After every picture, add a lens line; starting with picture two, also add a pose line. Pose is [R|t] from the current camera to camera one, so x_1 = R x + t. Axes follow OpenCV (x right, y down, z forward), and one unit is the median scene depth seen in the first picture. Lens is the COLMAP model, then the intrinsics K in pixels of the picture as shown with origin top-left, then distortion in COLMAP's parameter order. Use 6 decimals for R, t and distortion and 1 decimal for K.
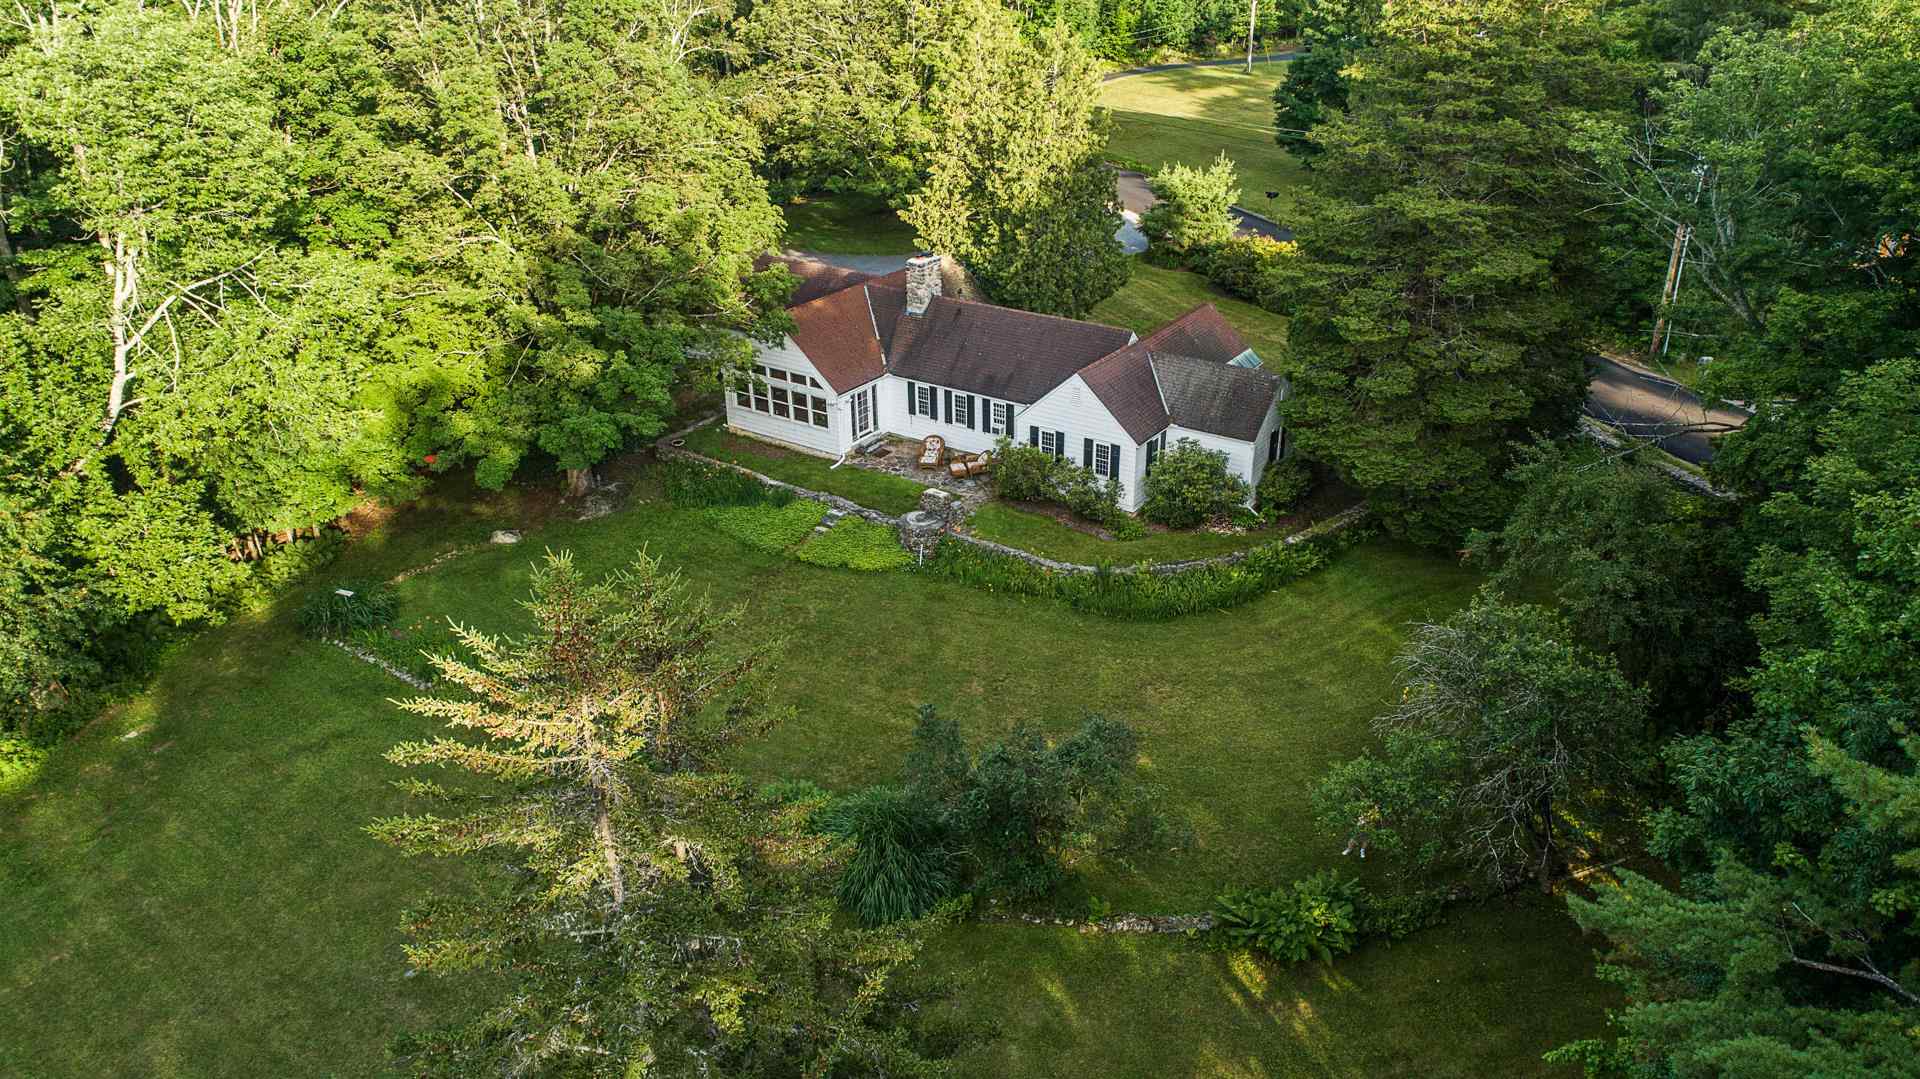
lens RADIAL K [[1313.0, 0, 969.2], [0, 1313.0, 555.1], [0, 0, 1]] dist [-0.000601, 0.002214]
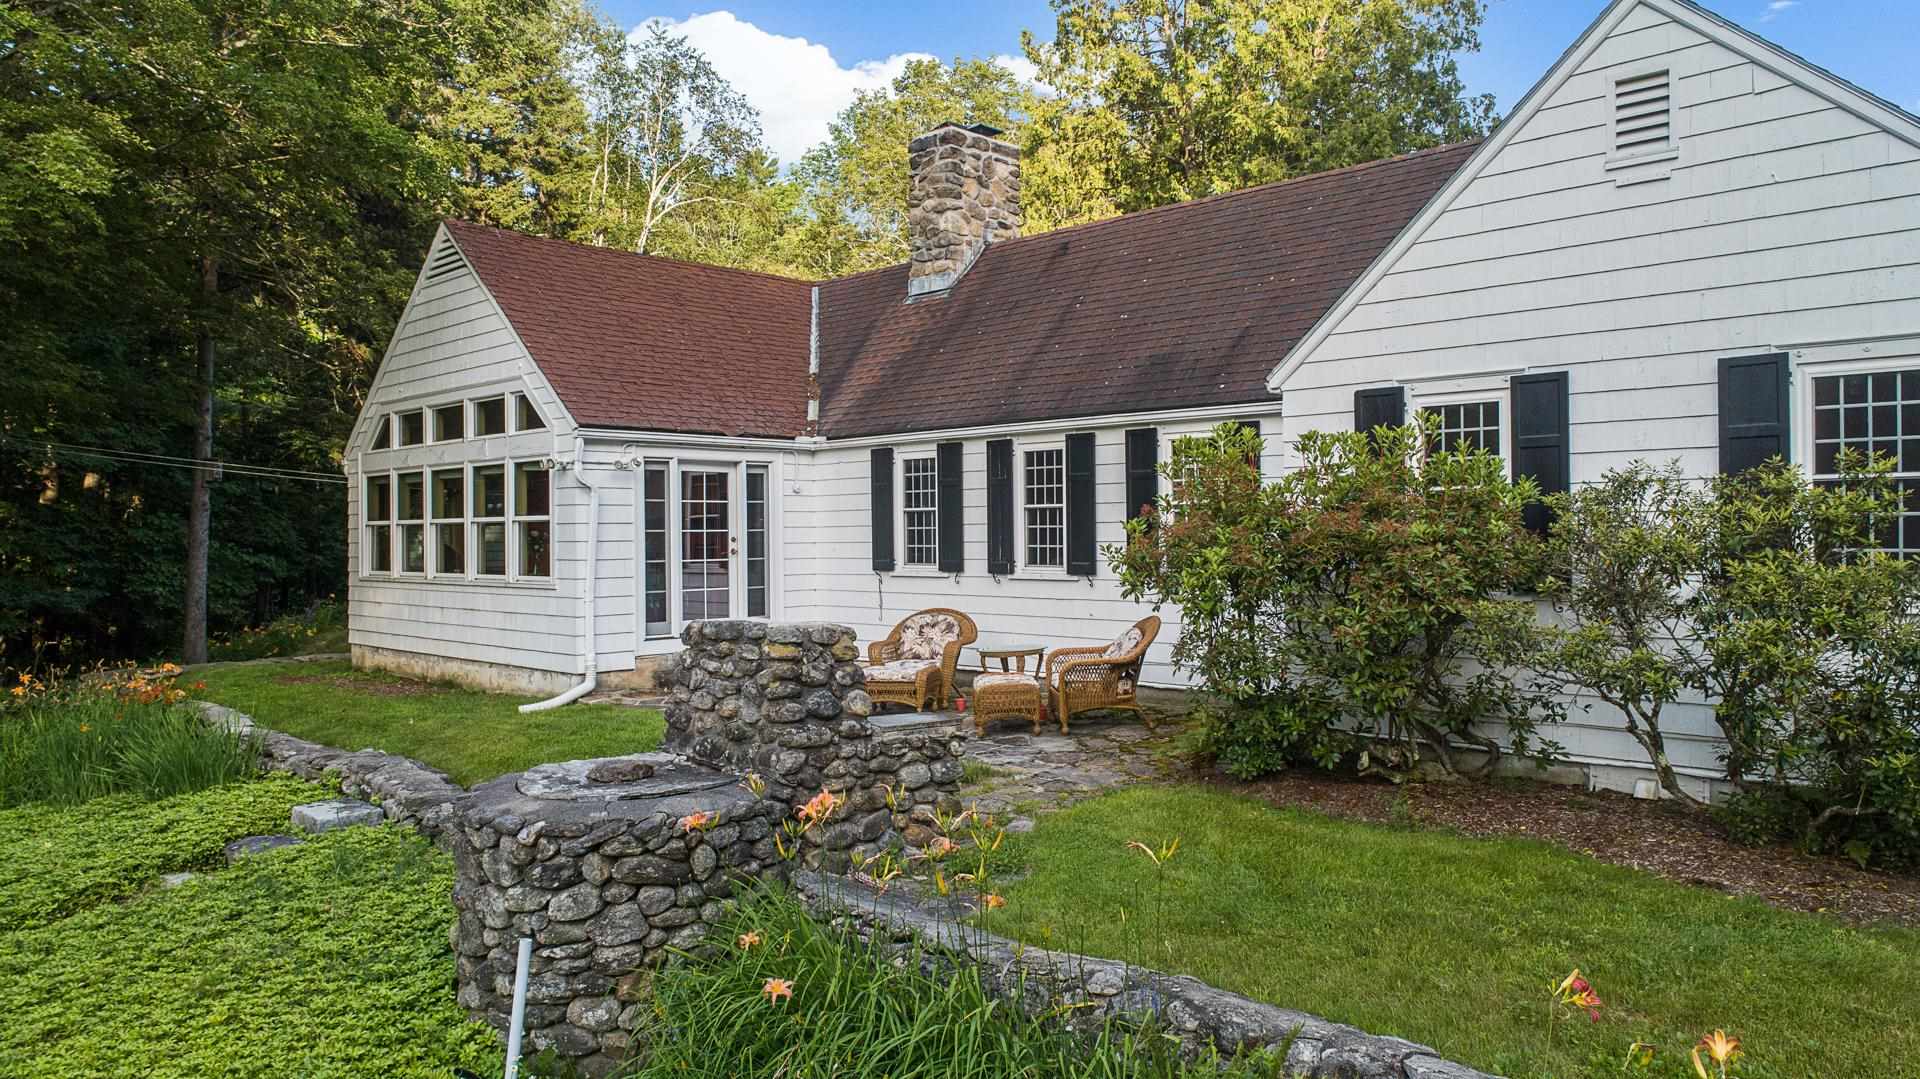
lens RADIAL K [[1309.0, 0, 960.0], [0, 1309.0, 539.5], [0, 0, 1]] dist [-0.010882, 0.000174]
pose [[0.985468, 0.005146, -0.169786, 0.020738], [-0.079837, 0.896293, -0.436217, 0.007488], [0.149933, 0.443433, 0.883678, 0.776426]]
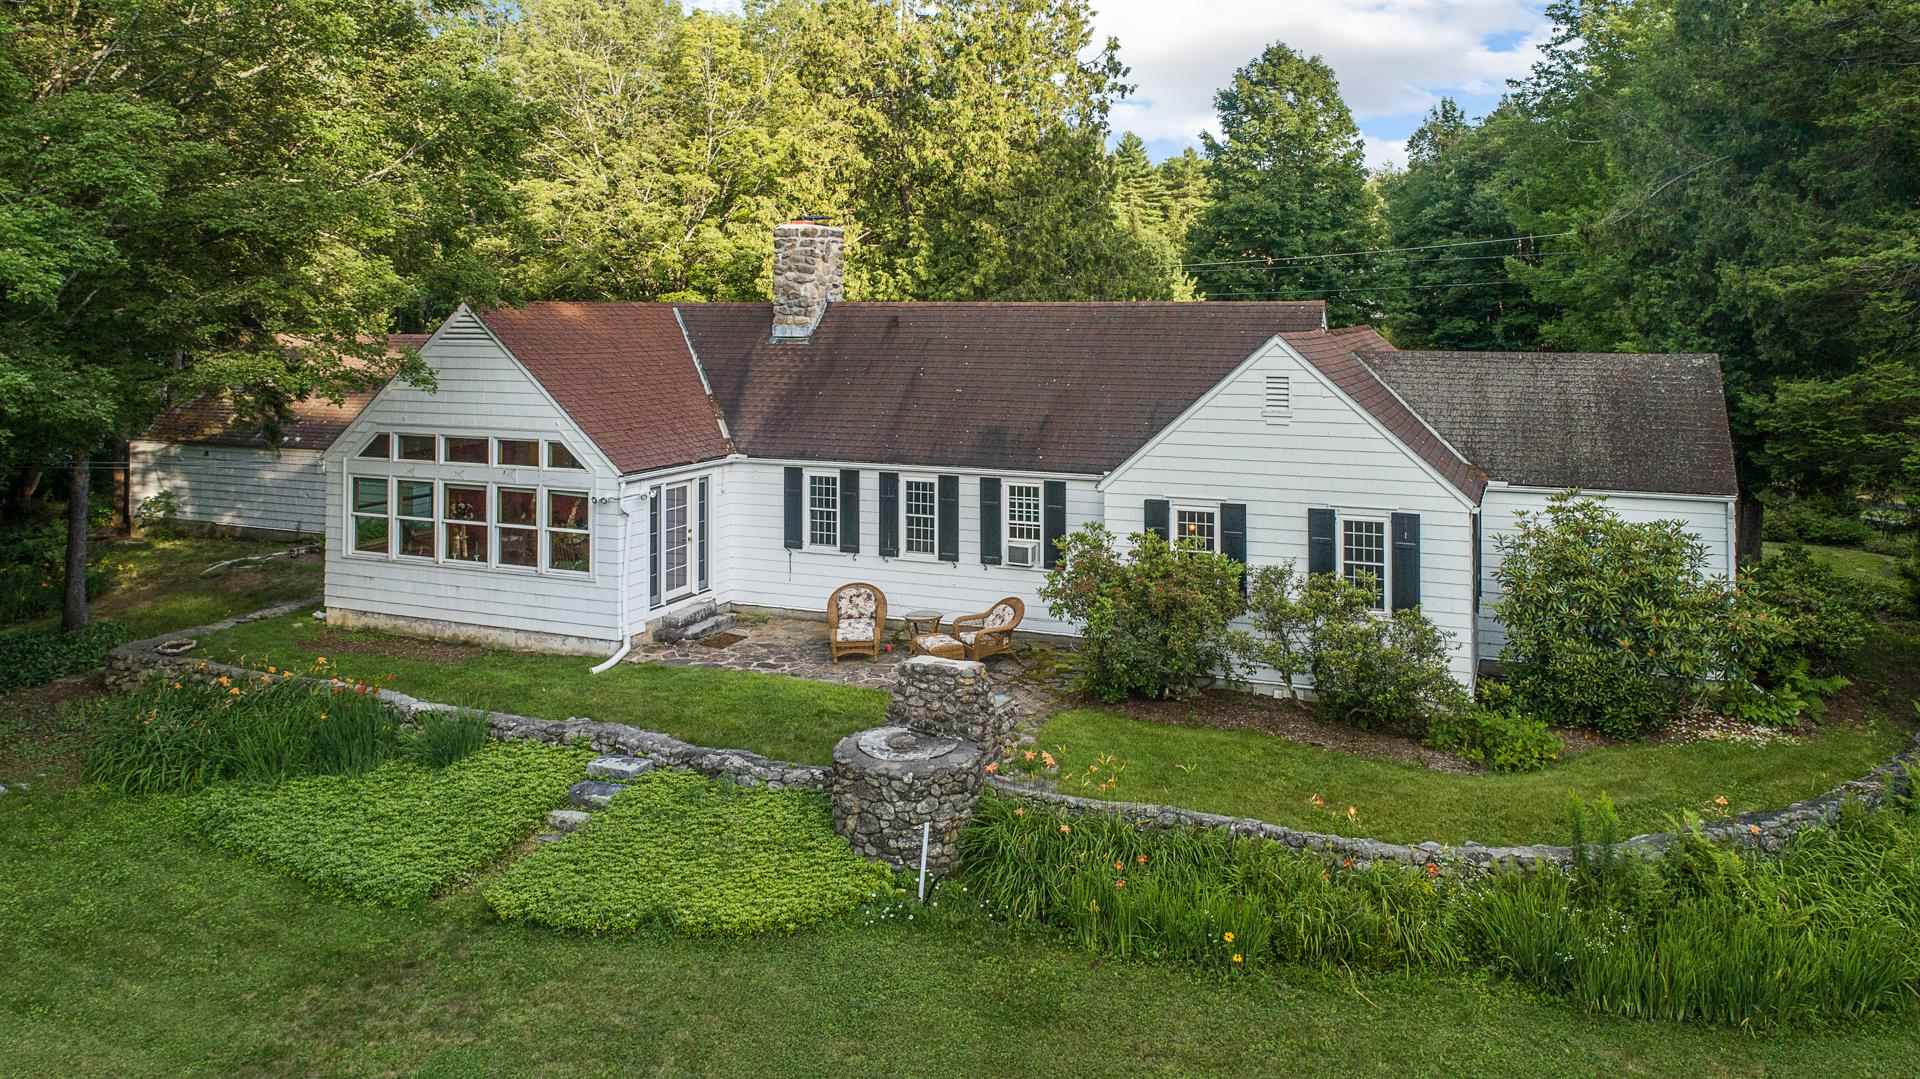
lens RADIAL K [[1364.5, 0, 967.7], [0, 1364.5, 295.9], [0, 0, 1]] dist [-0.002064, -0.000942]
pose [[0.979345, 0.015071, 0.201632, -0.080522], [0.079118, 0.889142, -0.450741, 0.023196], [-0.186072, 0.457384, 0.869584, 0.589870]]
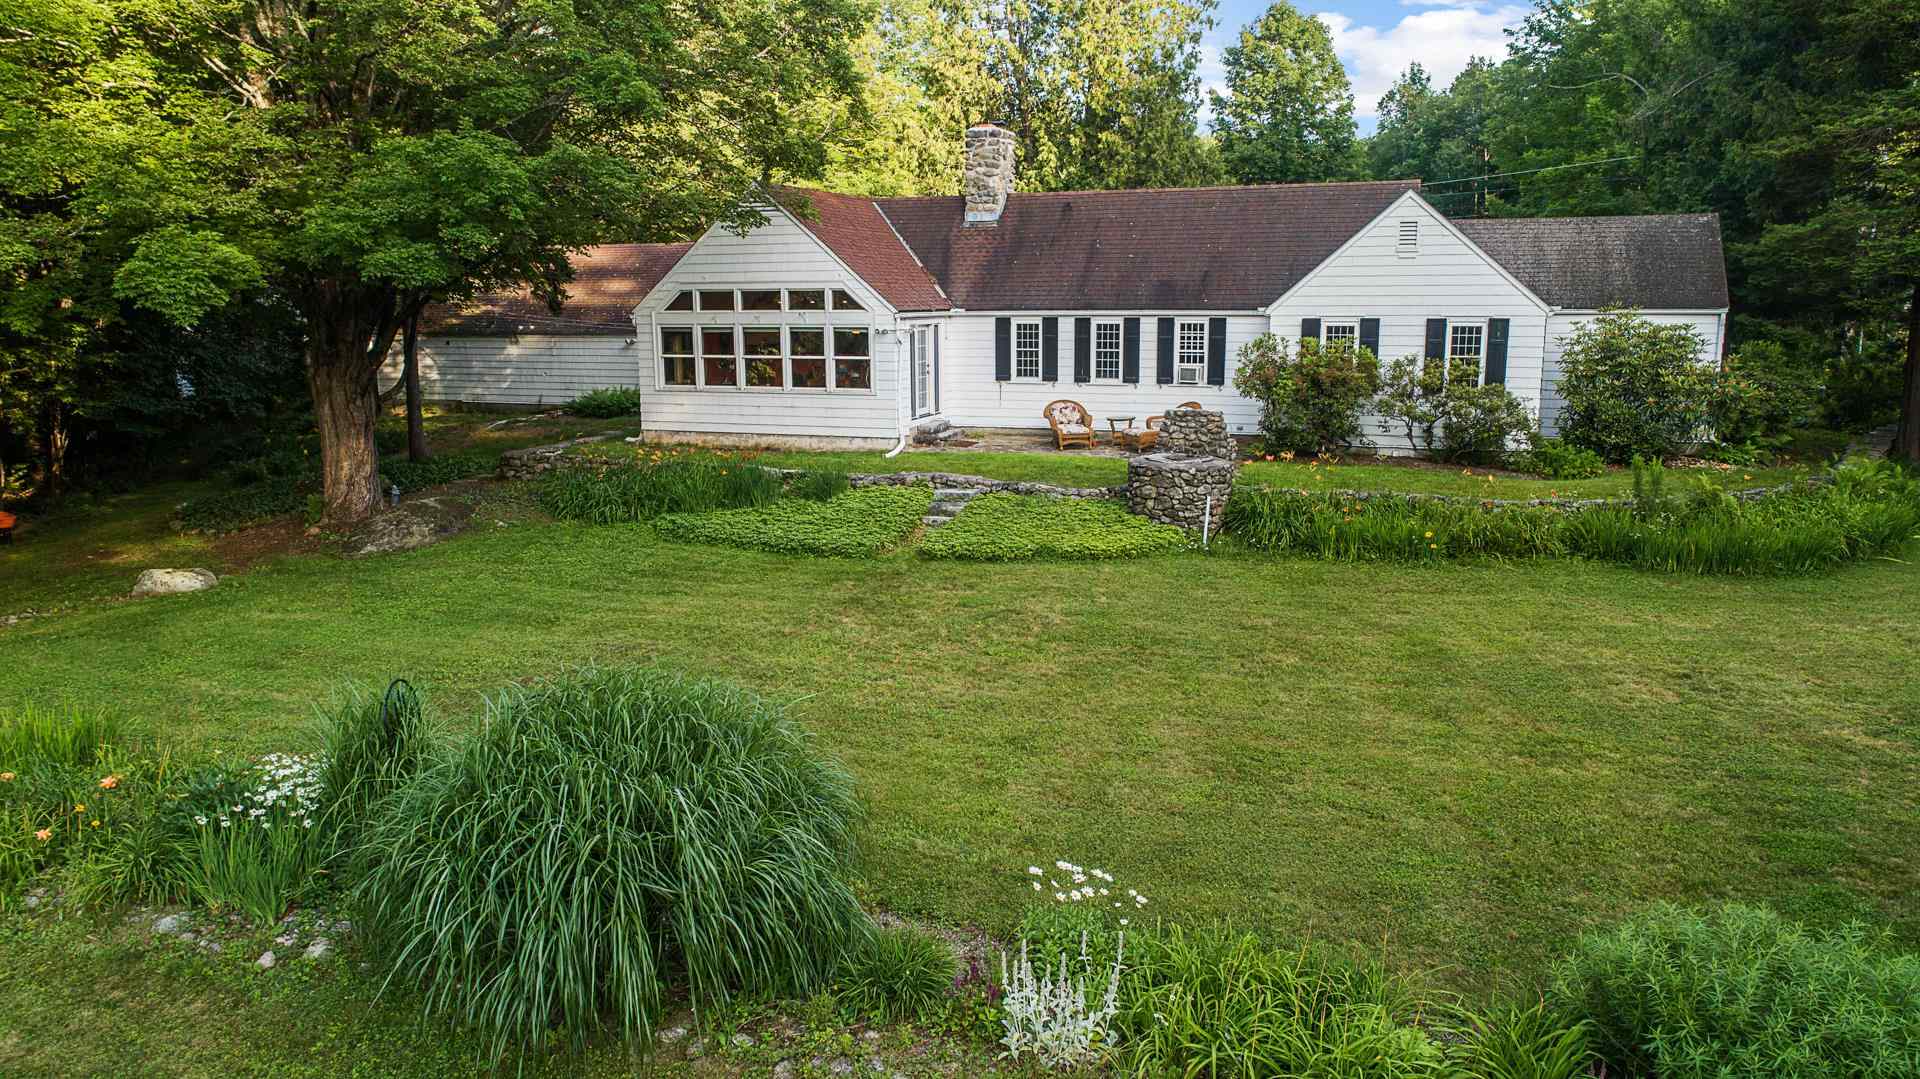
lens RADIAL K [[1313.0, 0, 969.2], [0, 1313.0, 555.1], [0, 0, 1]] dist [-0.000601, 0.002214]
pose [[0.968070, -0.042261, 0.247093, -0.201966], [0.107108, 0.960915, -0.255284, 0.104681], [-0.226647, 0.273599, 0.934759, 0.525962]]
